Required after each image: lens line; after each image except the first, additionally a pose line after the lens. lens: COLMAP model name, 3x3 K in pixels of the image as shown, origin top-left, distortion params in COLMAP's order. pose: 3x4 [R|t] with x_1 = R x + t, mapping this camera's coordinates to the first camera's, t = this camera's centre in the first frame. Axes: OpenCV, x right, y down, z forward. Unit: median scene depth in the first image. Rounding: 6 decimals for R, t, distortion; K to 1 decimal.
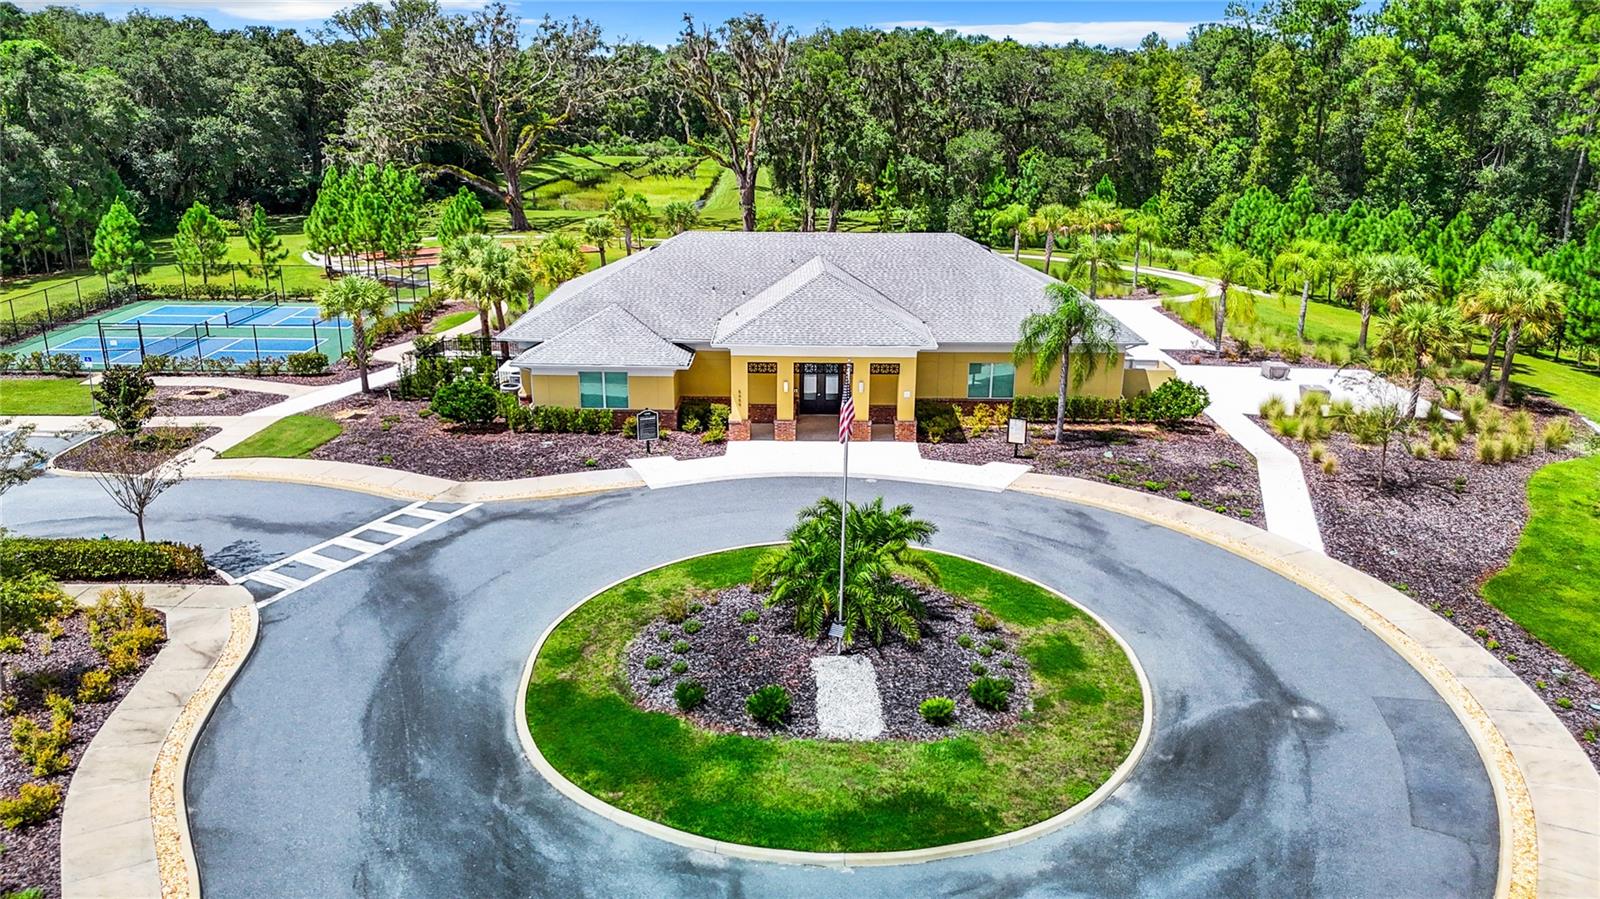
lens RADIAL K [[1179.3, 0, 800.0], [0, 1179.3, 449.5], [0, 0, 1]] dist [0.099618, -0.123862]
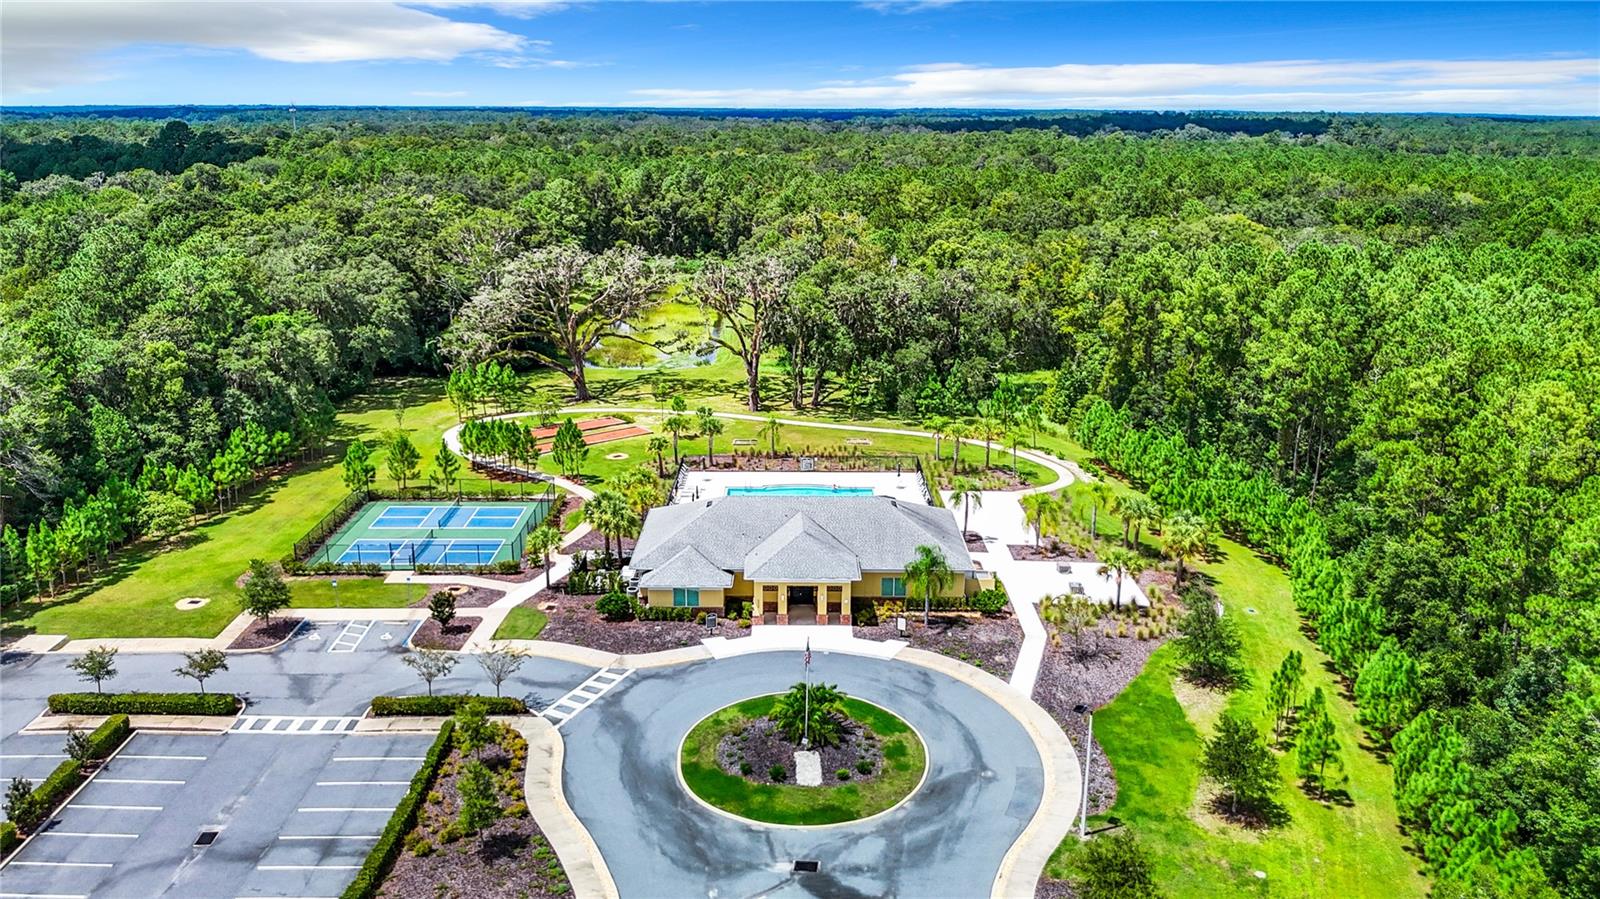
lens RADIAL K [[1179.3, 0, 800.0], [0, 1179.3, 449.5], [0, 0, 1]] dist [0.099618, -0.123862]
pose [[0.999982, -0.002605, 0.005363, 0.007487], [0.002775, 0.999486, -0.031948, -0.275023], [-0.005277, 0.031963, 0.999475, -1.092427]]
